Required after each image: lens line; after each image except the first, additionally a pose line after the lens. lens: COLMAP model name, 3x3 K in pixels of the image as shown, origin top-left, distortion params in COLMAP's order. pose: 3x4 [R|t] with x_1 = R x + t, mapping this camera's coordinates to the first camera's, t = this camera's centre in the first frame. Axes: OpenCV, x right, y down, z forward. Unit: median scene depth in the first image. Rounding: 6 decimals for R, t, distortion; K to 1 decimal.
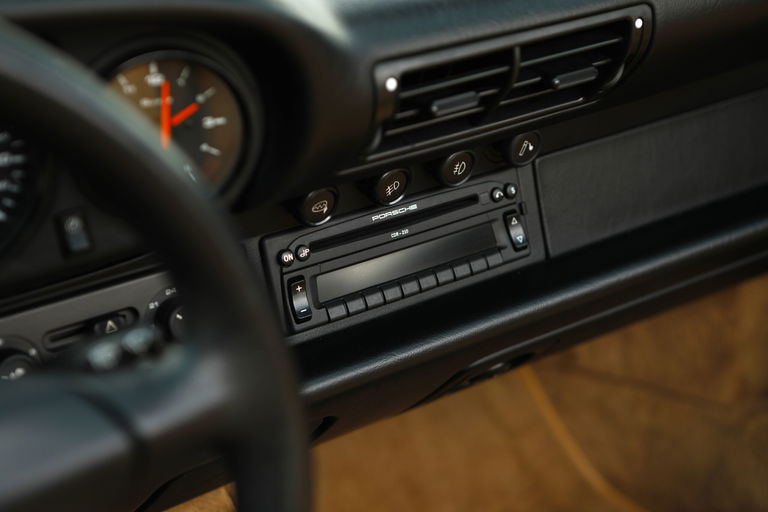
lens RADIAL K [[1624.7, 0, 384.0], [0, 1624.7, 256.0], [0, 0, 1]] dist [0.073455, 0.287663]
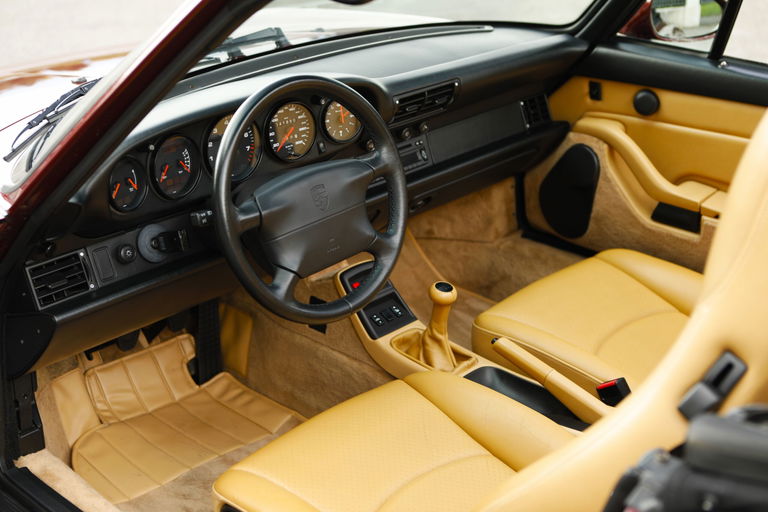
lens RADIAL K [[1130.8, 0, 384.0], [0, 1130.8, 256.0], [0, 0, 1]] dist [0.011269, 0.006041]
pose [[0.985730, -0.106914, 0.130024, -0.311622], [0.114049, 0.992281, -0.048704, 0.286334], [-0.123813, 0.062838, 0.990314, -1.206035]]
